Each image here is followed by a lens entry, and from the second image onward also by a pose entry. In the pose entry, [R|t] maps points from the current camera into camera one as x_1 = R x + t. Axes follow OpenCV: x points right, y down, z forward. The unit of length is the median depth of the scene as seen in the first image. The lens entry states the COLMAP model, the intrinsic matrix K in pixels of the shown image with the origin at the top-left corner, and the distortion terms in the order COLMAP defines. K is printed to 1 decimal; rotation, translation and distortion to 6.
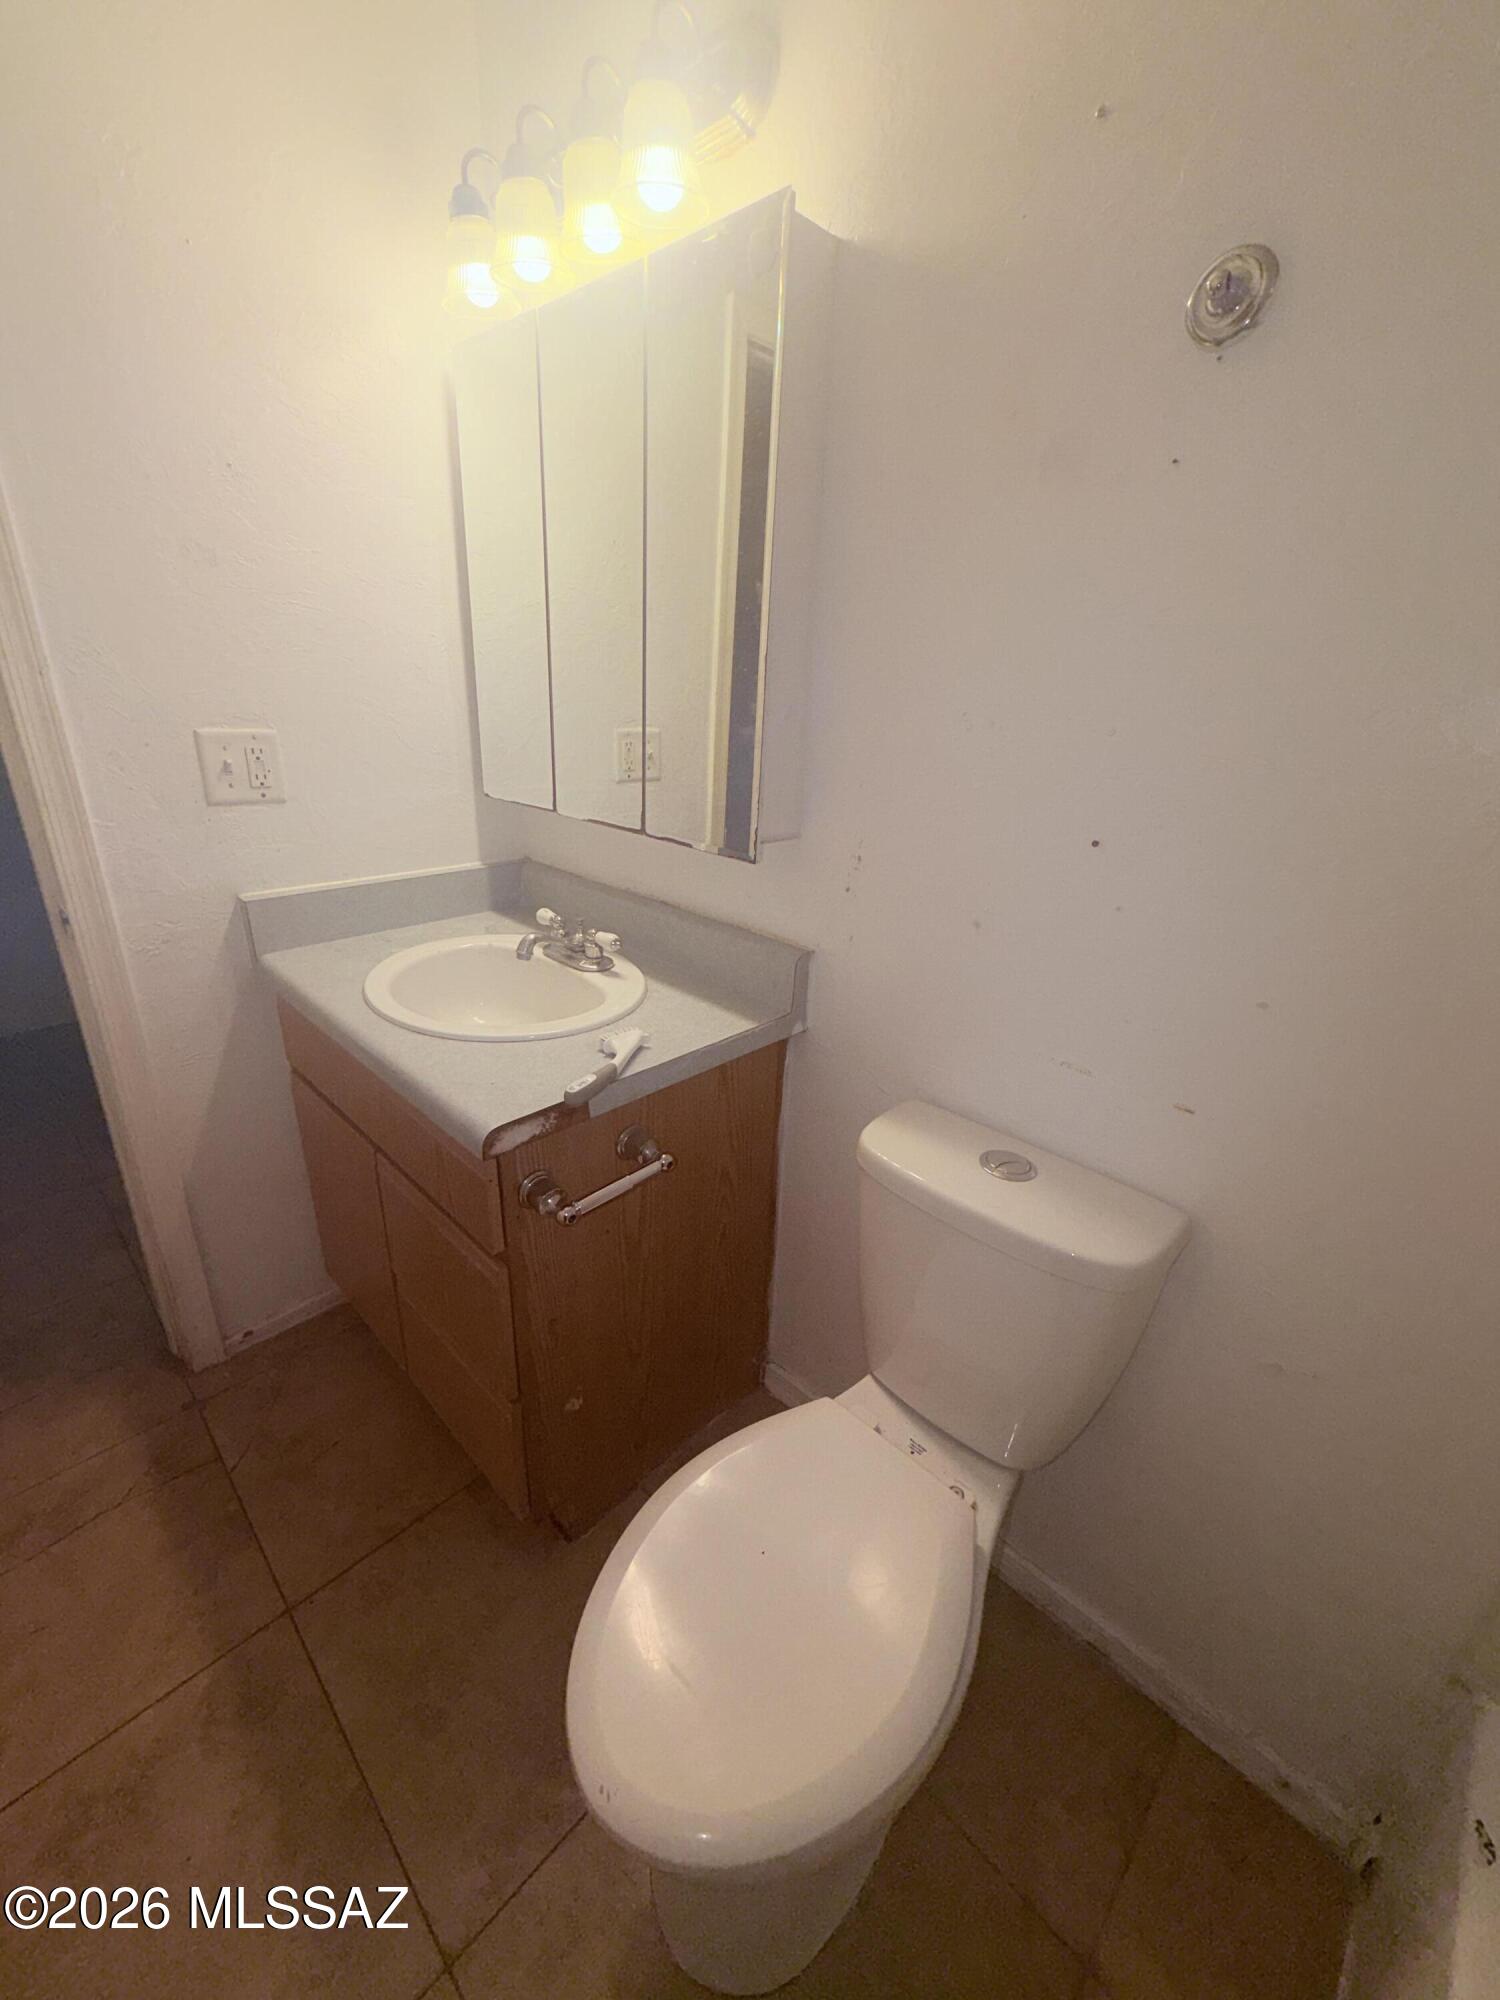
lens RADIAL K [[796.6, 0, 750.0], [0, 796.6, 1000.0], [0, 0, 1]] dist [-0.000194, -0.000048]
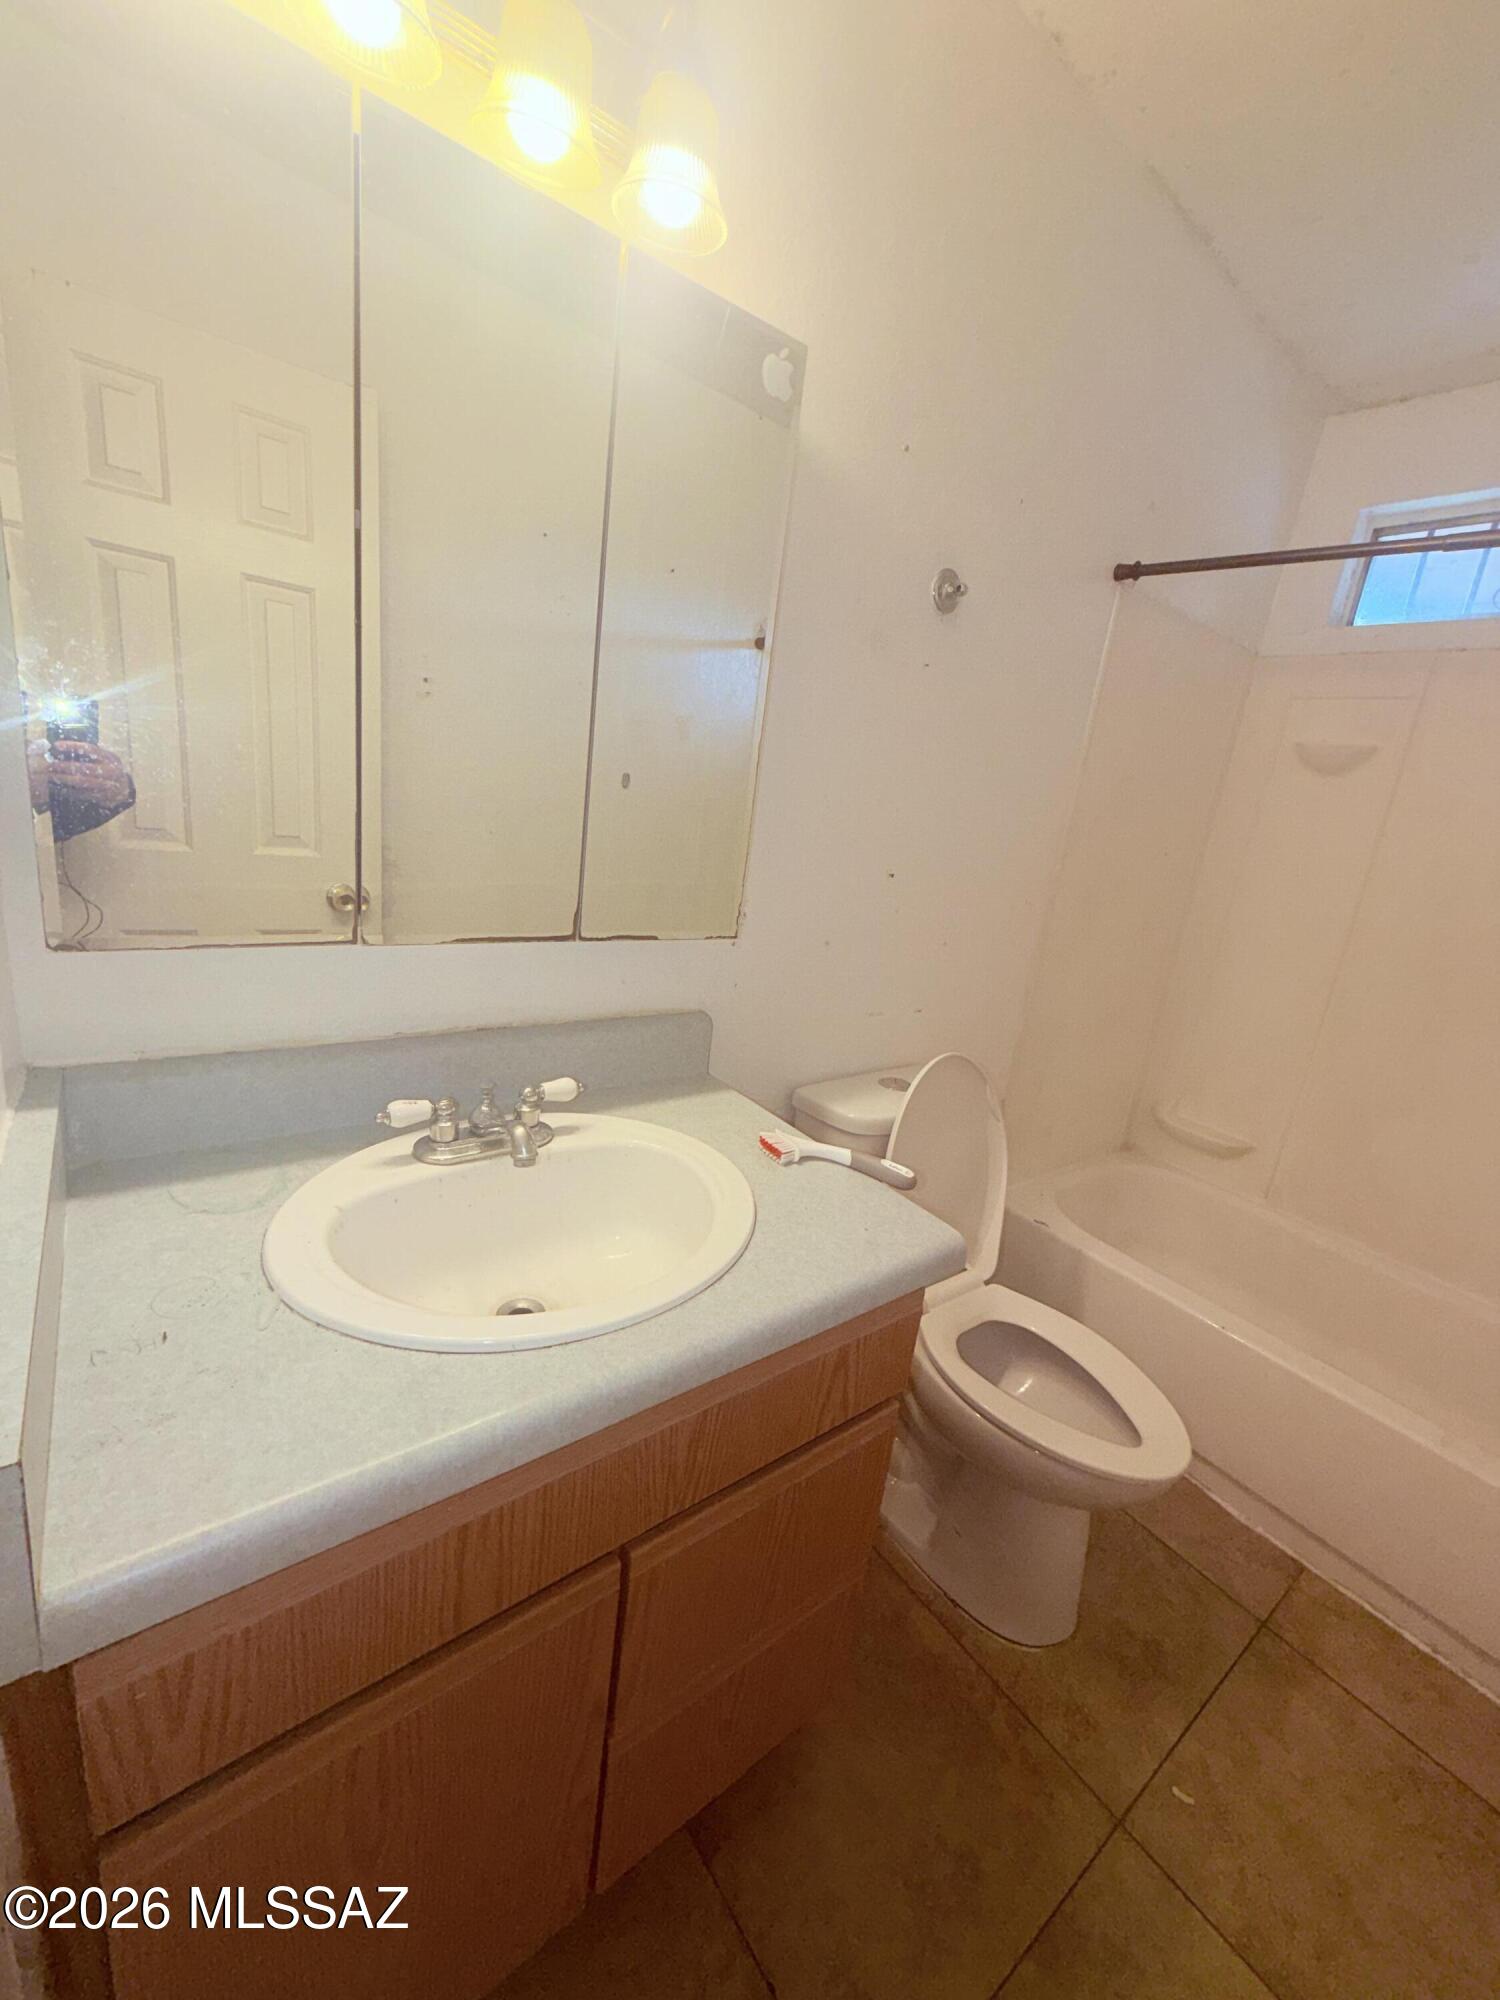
lens RADIAL K [[796.6, 0, 750.0], [0, 796.6, 1000.0], [0, 0, 1]] dist [-0.000194, -0.000048]
pose [[0.144481, -0.284227, 0.947808, -0.859306], [0.254787, 0.936247, 0.241922, -0.297026], [-0.956143, 0.206536, 0.207687, 0.689375]]
